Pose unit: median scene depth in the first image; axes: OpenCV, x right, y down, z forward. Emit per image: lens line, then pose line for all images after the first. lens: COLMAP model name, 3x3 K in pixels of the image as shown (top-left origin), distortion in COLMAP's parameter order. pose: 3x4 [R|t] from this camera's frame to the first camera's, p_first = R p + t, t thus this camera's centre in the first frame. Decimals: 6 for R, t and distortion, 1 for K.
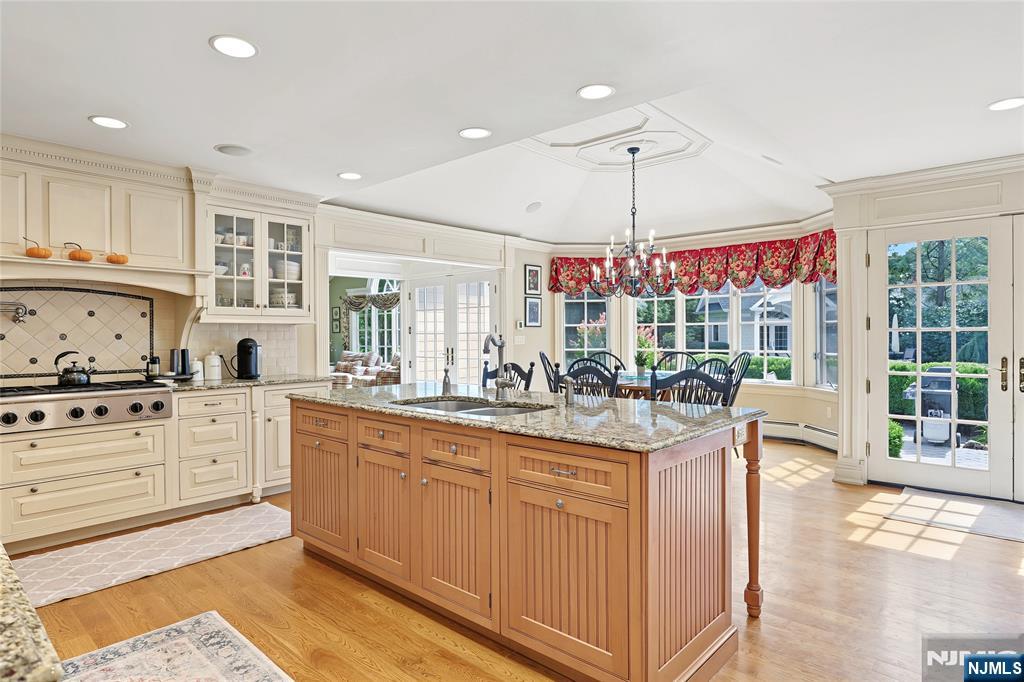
lens RADIAL K [[569.9, 0, 510.8], [0, 569.9, 338.7], [0, 0, 1]] dist [-0.016983, 0.006975]
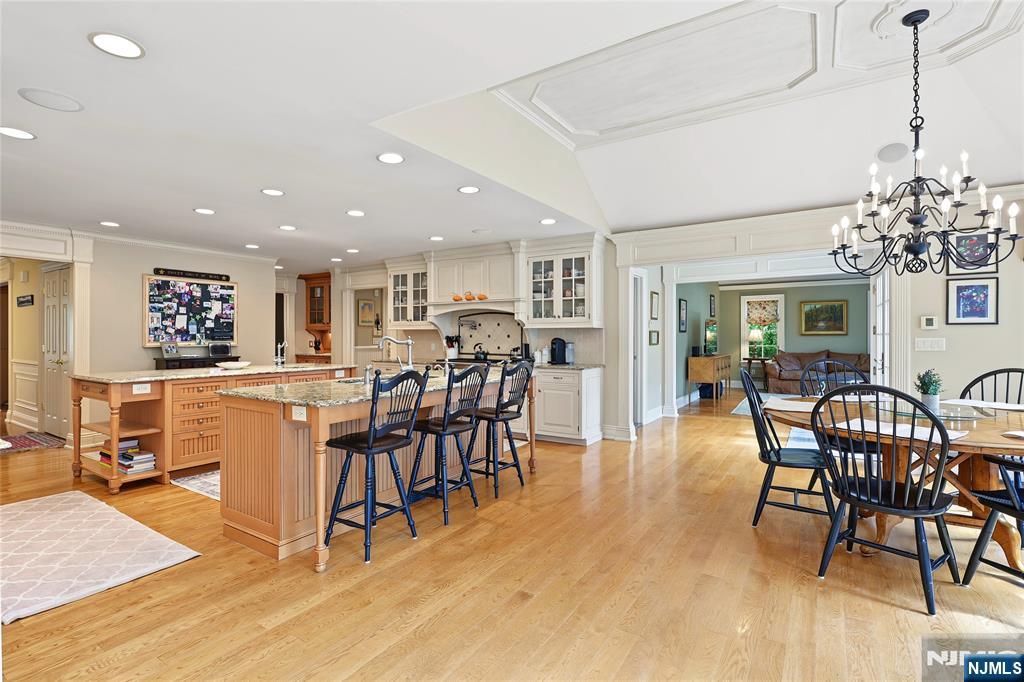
lens RADIAL K [[485.3, 0, 509.7], [0, 485.3, 339.5], [0, 0, 1]] dist [-0.004657, 0.000359]
pose [[0.164976, 0.012242, -0.986222, 0.799781], [-0.007492, 0.999910, 0.011159, -0.009327], [0.986269, 0.005548, 0.165052, 0.648266]]
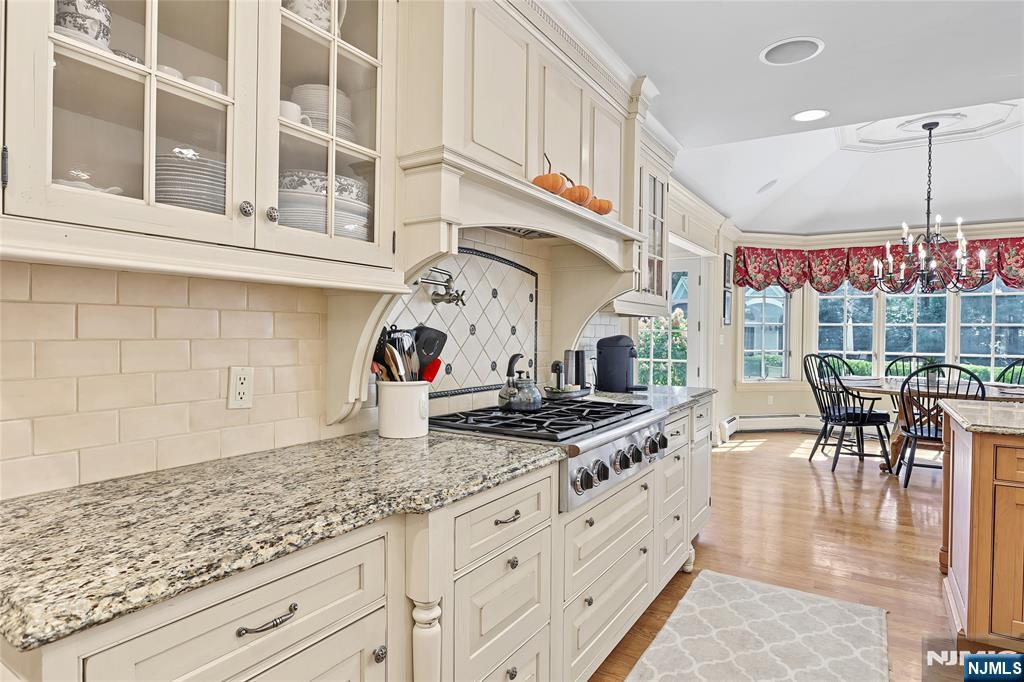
lens RADIAL K [[569.9, 0, 512.3], [0, 569.9, 338.9], [0, 0, 1]] dist [-0.016983, 0.006975]
pose [[0.985147, 0.014405, 0.171105, -0.709823], [-0.015595, 0.999863, 0.005610, 0.002104], [-0.171001, -0.008195, 0.985237, 0.316180]]
